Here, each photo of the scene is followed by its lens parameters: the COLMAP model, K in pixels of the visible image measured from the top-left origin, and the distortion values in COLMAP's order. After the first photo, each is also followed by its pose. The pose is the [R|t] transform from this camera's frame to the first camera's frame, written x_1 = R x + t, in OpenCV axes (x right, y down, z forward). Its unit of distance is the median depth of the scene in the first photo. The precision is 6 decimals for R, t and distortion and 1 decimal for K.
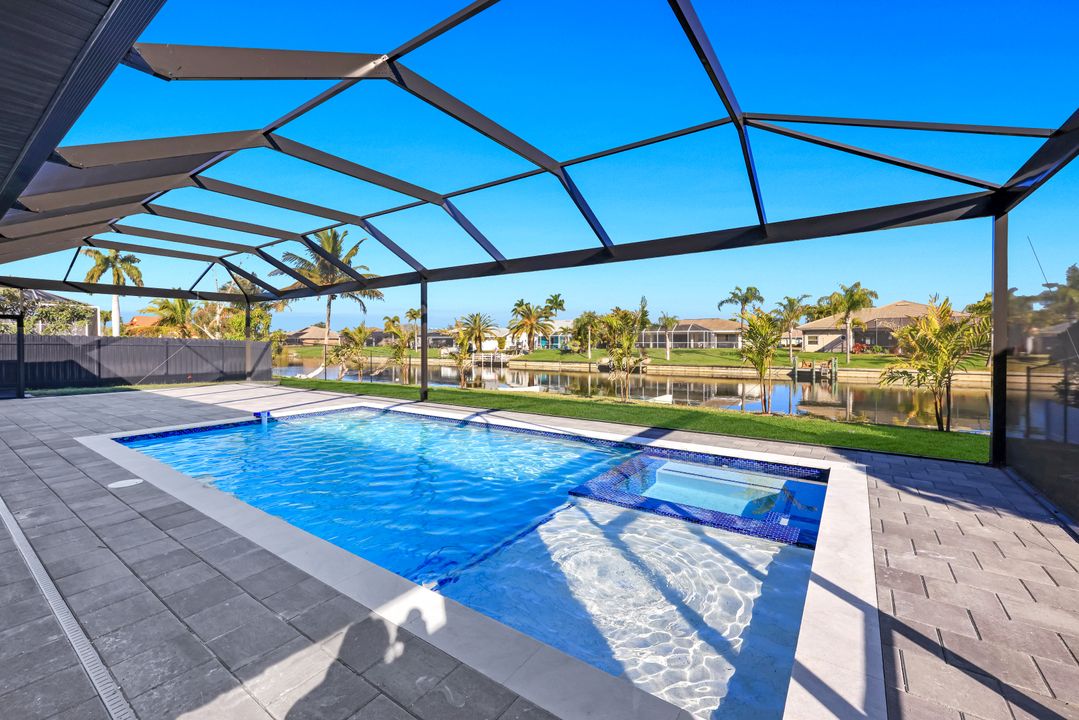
lens RADIAL K [[451.6, 0, 523.4], [0, 451.6, 344.5], [0, 0, 1]] dist [0.000063, -0.000011]
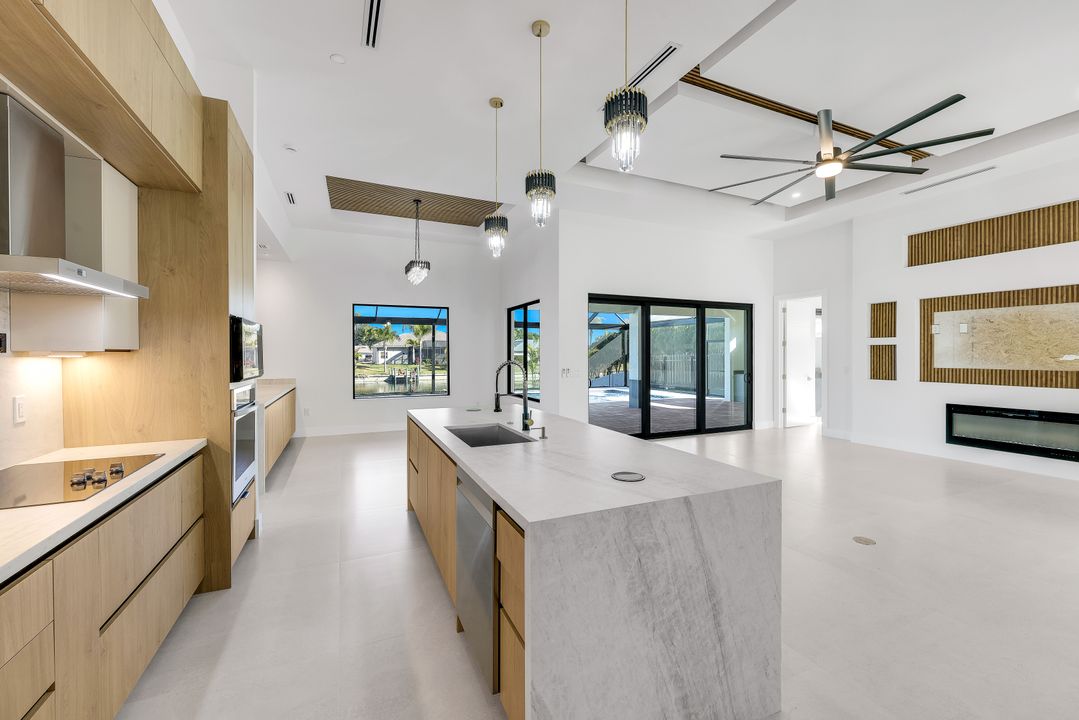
lens RADIAL K [[435.3, 0, 541.0], [0, 435.3, 357.3], [0, 0, 1]] dist [0.000073, 0.000055]
pose [[0.479442, -0.009476, 0.877522, -0.276643], [0.011169, 0.999927, 0.004695, -0.004165], [-0.877503, 0.007550, 0.479513, -0.030539]]
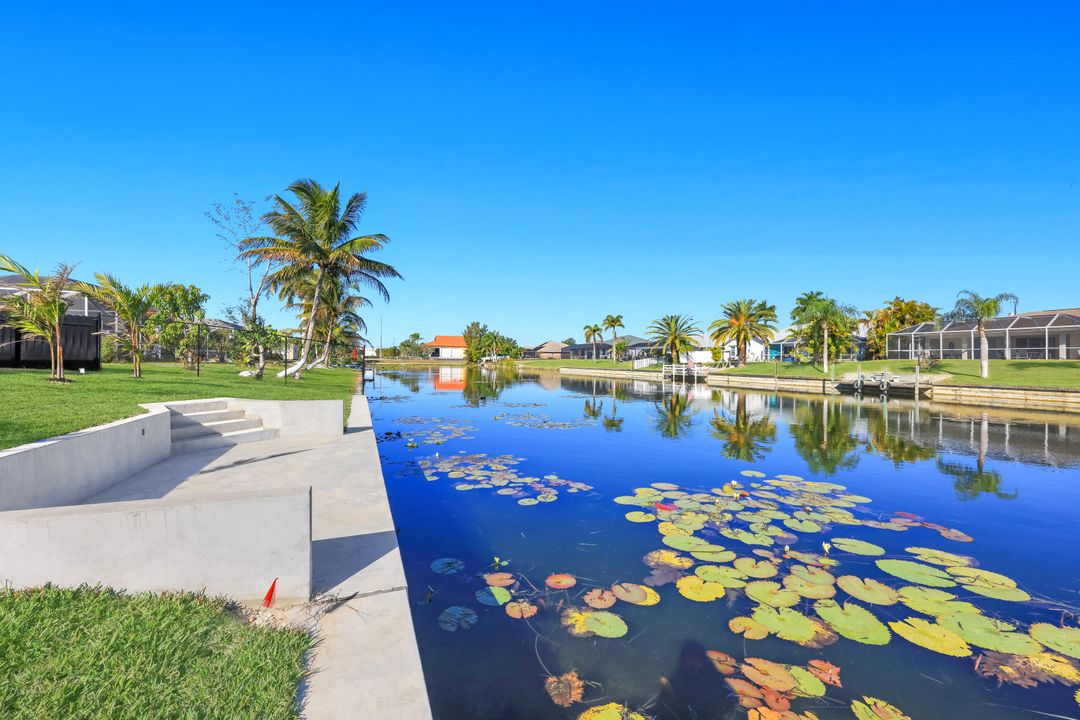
lens RADIAL K [[435.7, 0, 541.5], [0, 435.7, 357.3], [0, 0, 1]] dist [0.000073, 0.000055]
pose [[0.852443, 0.002619, -0.522813, 0.138041], [-0.007944, 0.999937, -0.007942, 0.017824], [0.522759, 0.010923, 0.852410, 0.273168]]
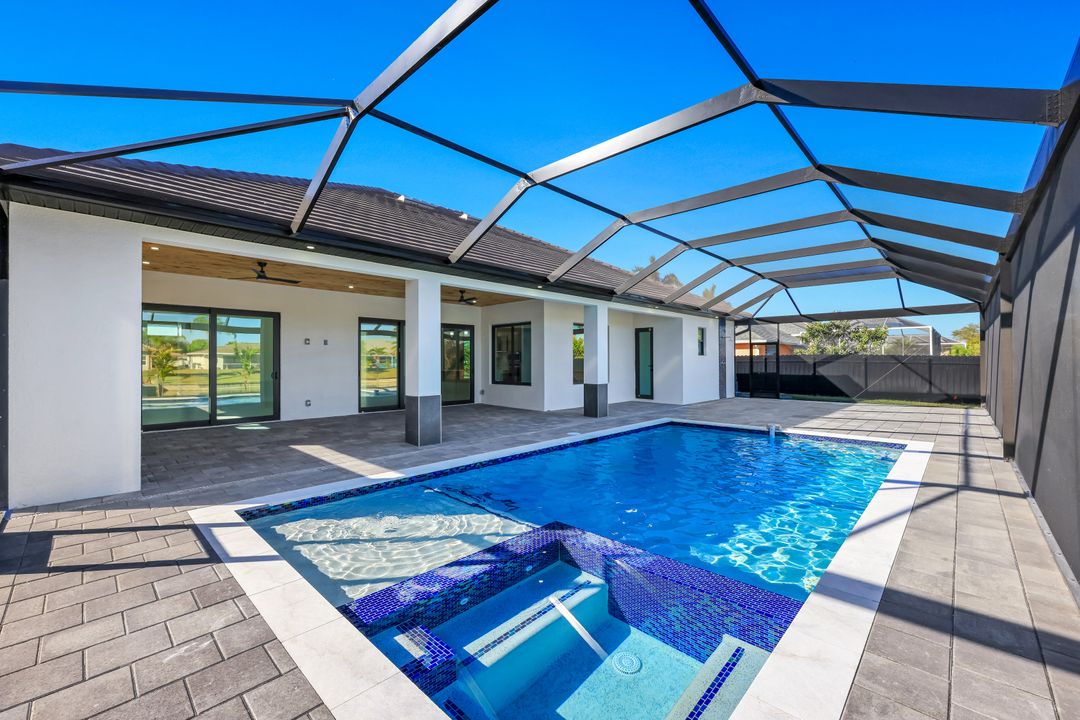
lens RADIAL K [[435.7, 0, 541.5], [0, 435.7, 357.3], [0, 0, 1]] dist [0.000073, 0.000055]
pose [[-0.128606, -0.007145, -0.991670, 0.081021], [-0.001688, 0.999974, -0.006986, -0.000990], [0.991694, 0.000775, -0.128615, 0.087251]]
